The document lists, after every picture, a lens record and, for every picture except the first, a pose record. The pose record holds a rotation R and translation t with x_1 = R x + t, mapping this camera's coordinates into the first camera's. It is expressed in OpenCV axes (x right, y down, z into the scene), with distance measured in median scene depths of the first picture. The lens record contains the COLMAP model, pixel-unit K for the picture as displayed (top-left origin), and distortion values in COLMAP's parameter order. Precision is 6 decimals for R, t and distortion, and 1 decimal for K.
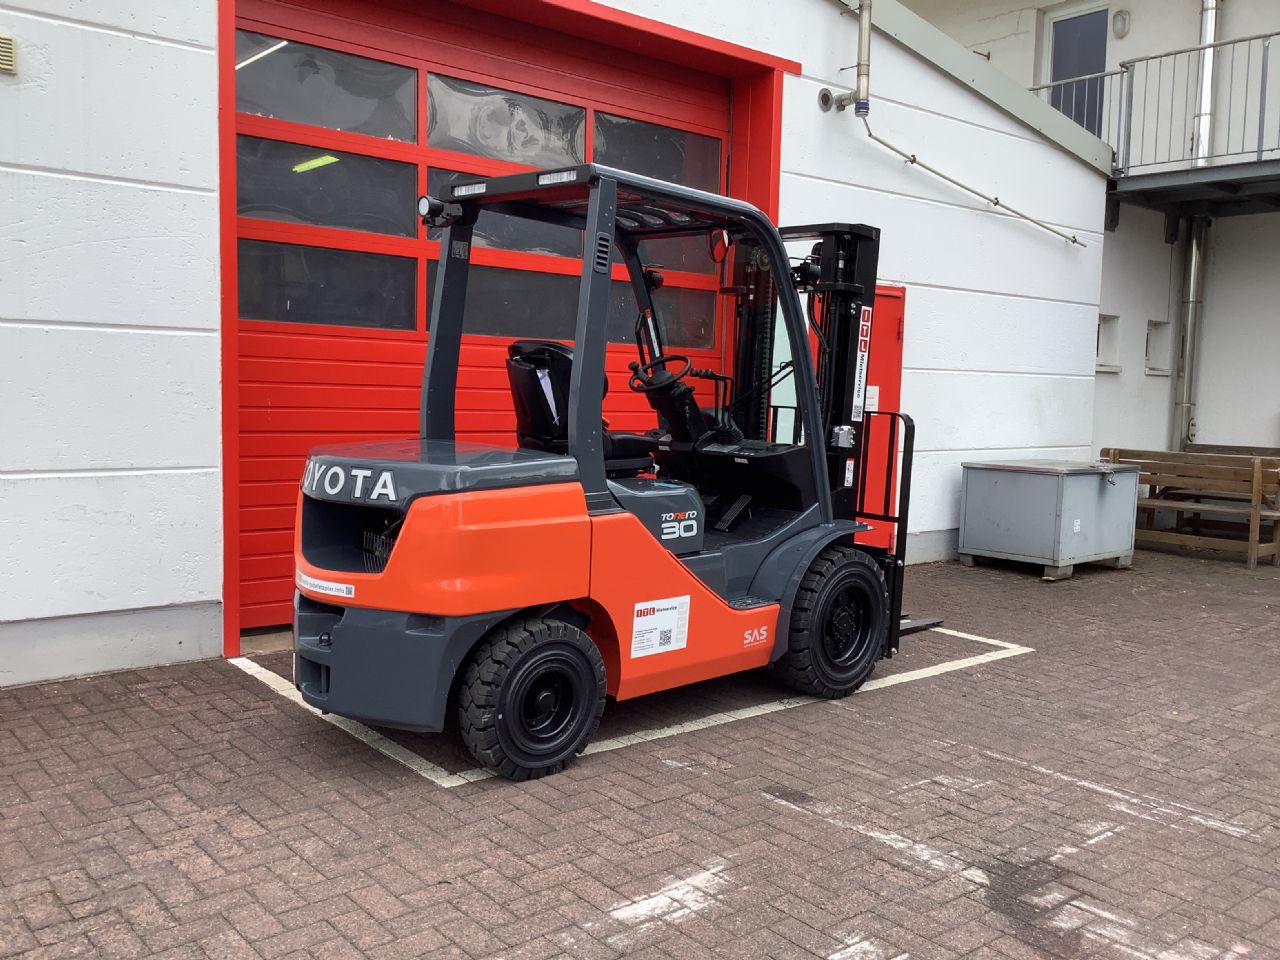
lens RADIAL K [[1156.7, 0, 640.0], [0, 1156.7, 480.0], [0, 0, 1]] dist [0.094834, -0.167025]
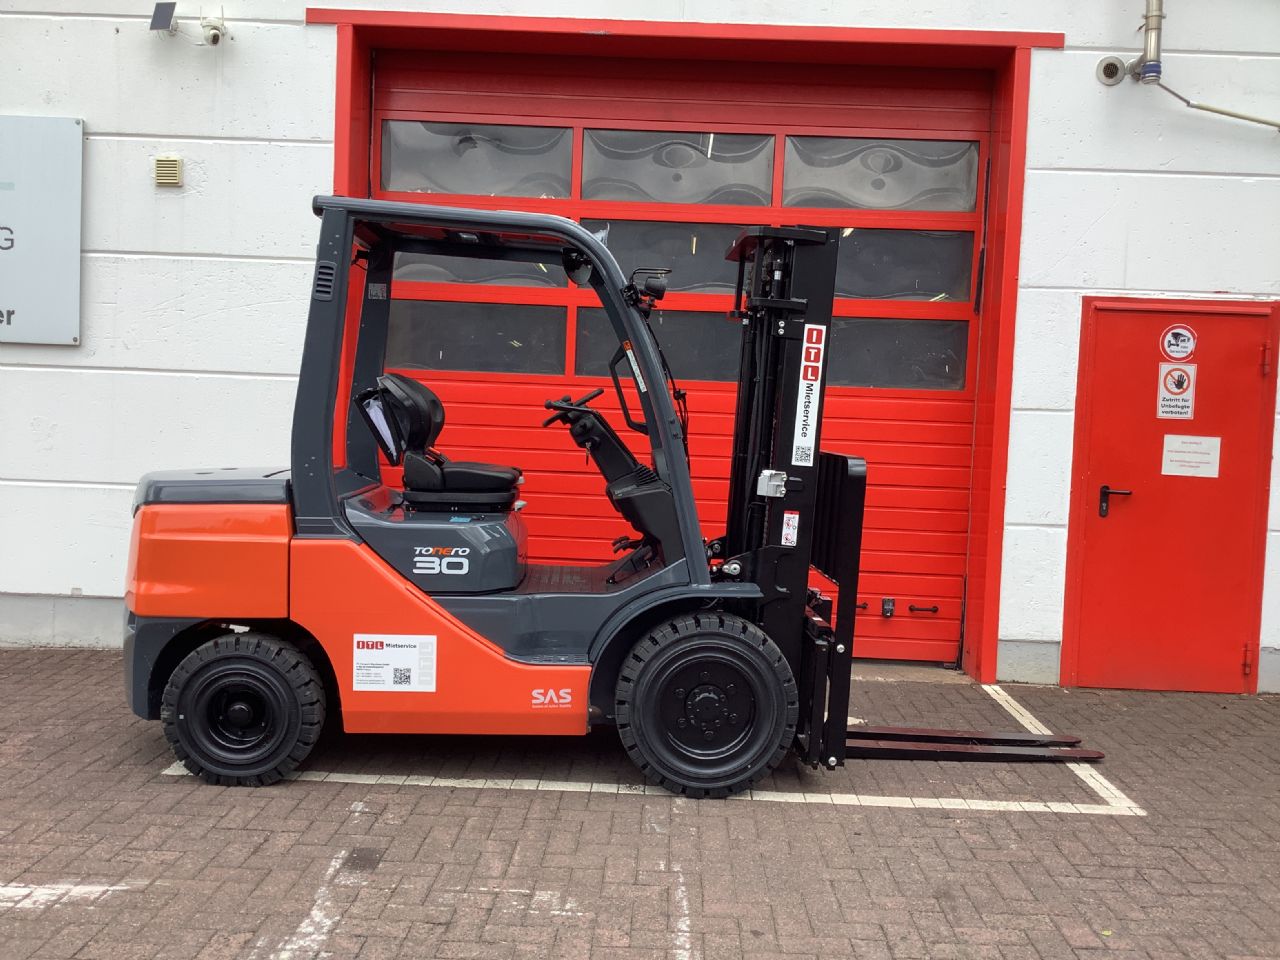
lens RADIAL K [[1157.6, 0, 635.9], [0, 1157.6, 476.3], [0, 0, 1]] dist [0.069547, -0.113714]
pose [[0.748193, 0.028944, -0.662850, 0.810394], [-0.071091, 0.996794, -0.036719, -0.006861], [0.659662, 0.074595, 0.747851, 0.406985]]
